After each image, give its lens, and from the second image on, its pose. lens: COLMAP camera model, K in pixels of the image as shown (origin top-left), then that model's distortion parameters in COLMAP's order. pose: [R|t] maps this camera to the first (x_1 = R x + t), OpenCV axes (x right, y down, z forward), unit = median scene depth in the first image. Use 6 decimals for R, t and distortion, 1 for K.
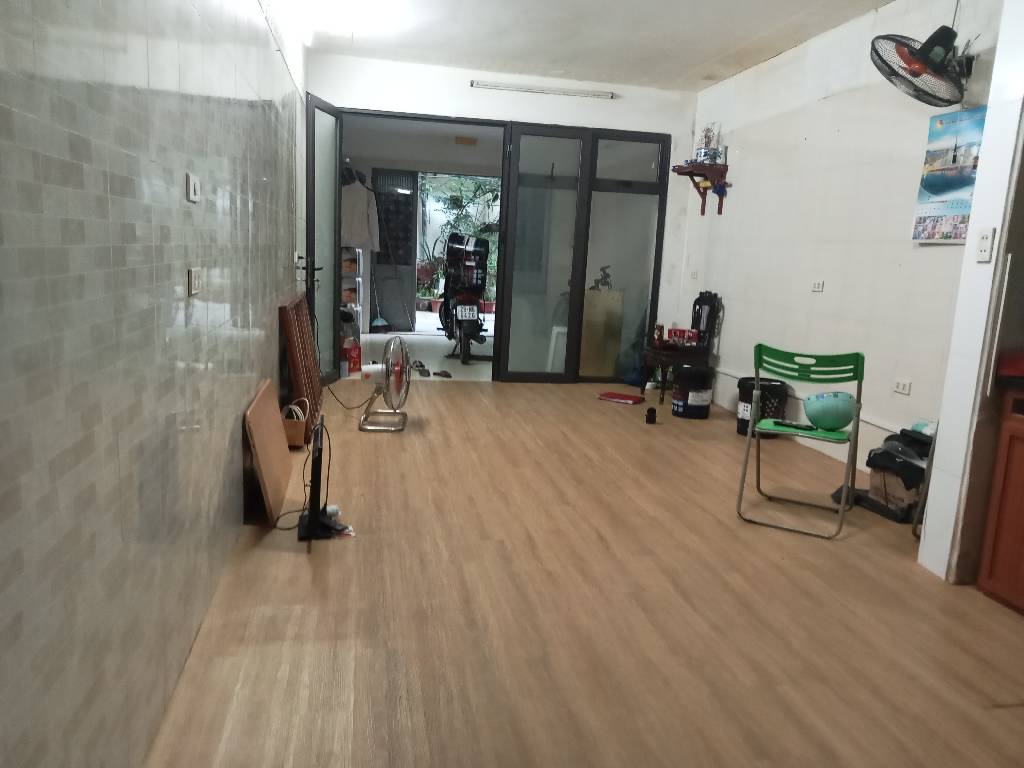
lens RADIAL K [[755.9, 0, 515.0], [0, 755.9, 380.5], [0, 0, 1]] dist [0.057732, -0.044026]
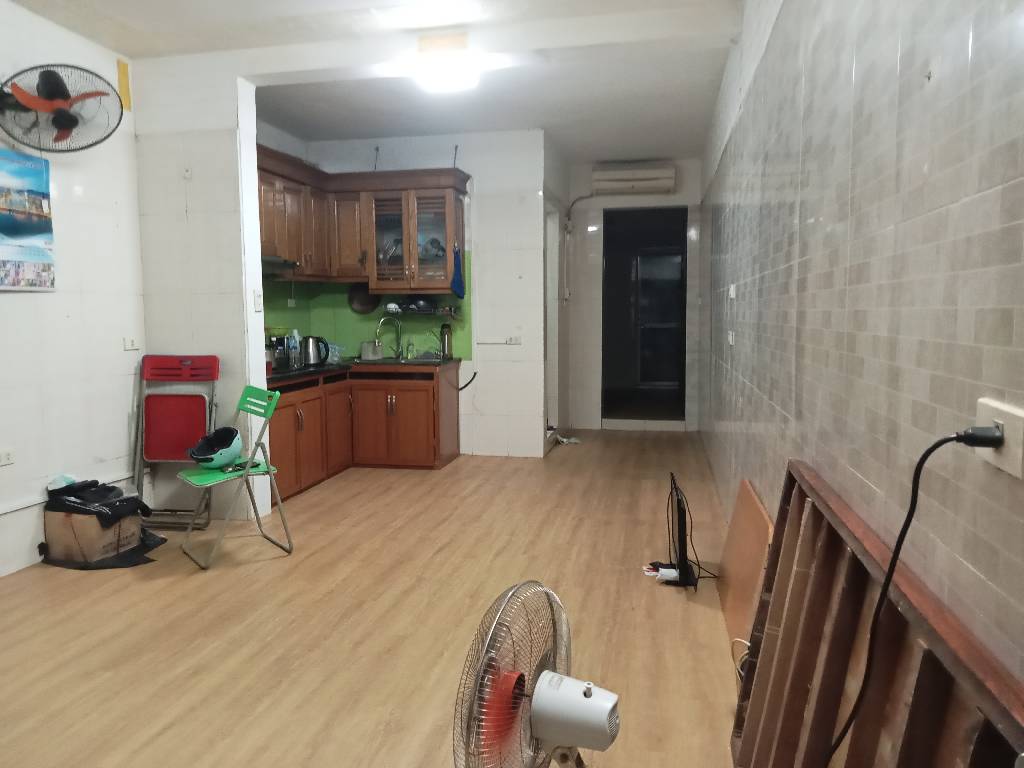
lens RADIAL K [[755.9, 0, 515.0], [0, 755.9, 380.5], [0, 0, 1]] dist [0.057732, -0.044026]
pose [[-0.926230, -0.077837, 0.368834, -0.392672], [0.022928, 0.965005, 0.261227, -0.341305], [-0.376260, 0.250413, -0.892033, 1.836331]]
